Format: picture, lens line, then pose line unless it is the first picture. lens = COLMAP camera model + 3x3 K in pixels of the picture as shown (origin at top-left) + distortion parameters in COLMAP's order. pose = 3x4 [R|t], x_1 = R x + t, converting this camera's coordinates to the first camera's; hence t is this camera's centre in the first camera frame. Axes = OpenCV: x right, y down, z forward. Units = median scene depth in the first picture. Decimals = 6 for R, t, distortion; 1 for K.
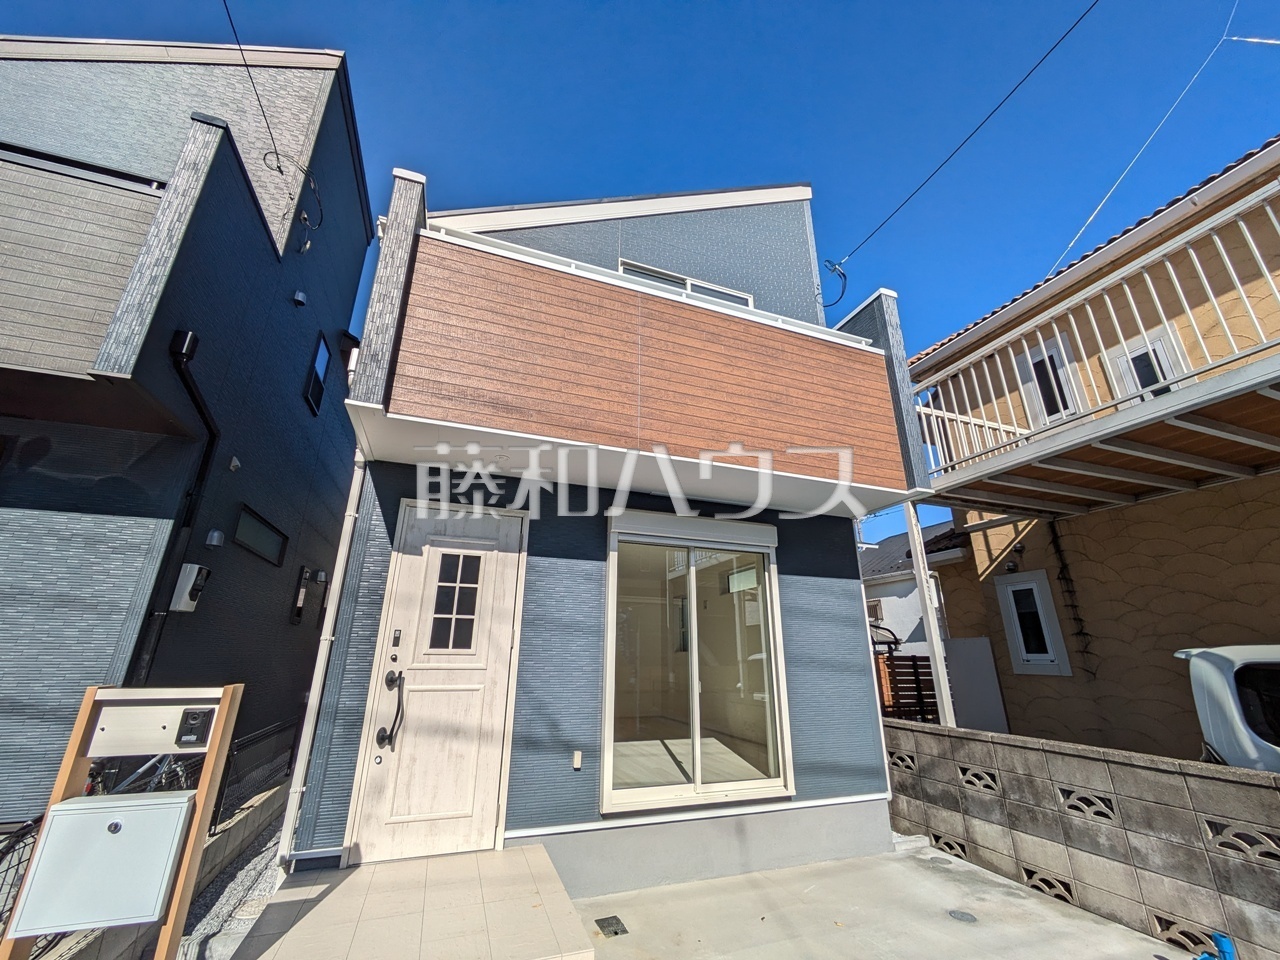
lens RADIAL K [[504.3, 0, 629.3], [0, 504.3, 479.9], [0, 0, 1]] dist [-0.001810, 0.001239]
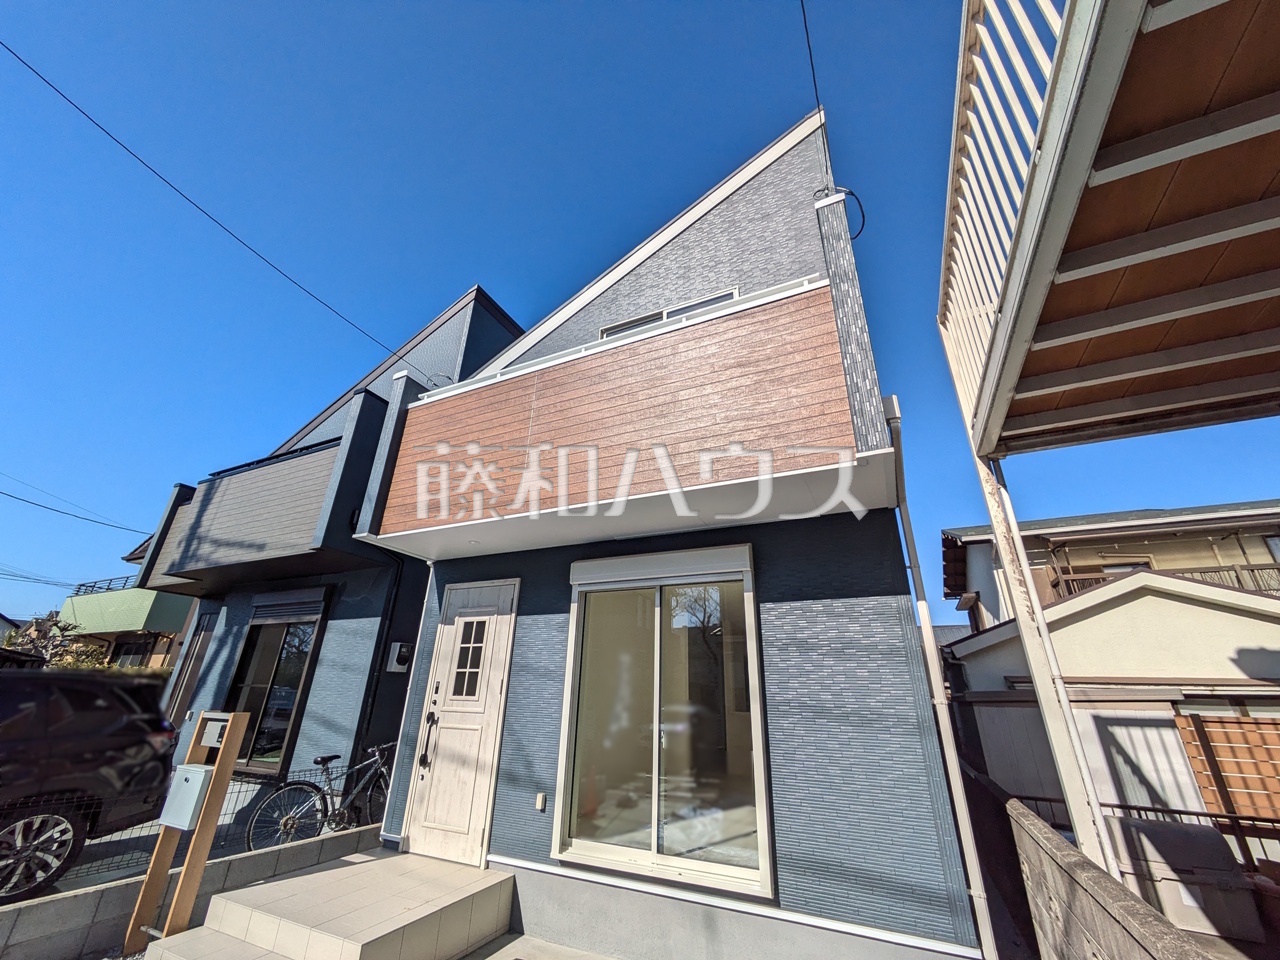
lens RADIAL K [[504.3, 0, 626.4], [0, 504.3, 477.2], [0, 0, 1]] dist [-0.001810, 0.001239]
pose [[0.692082, -0.283266, -0.663915, 0.944942], [0.219750, 0.958804, -0.180011, 0.117242], [0.687555, -0.021313, 0.725819, 0.345899]]
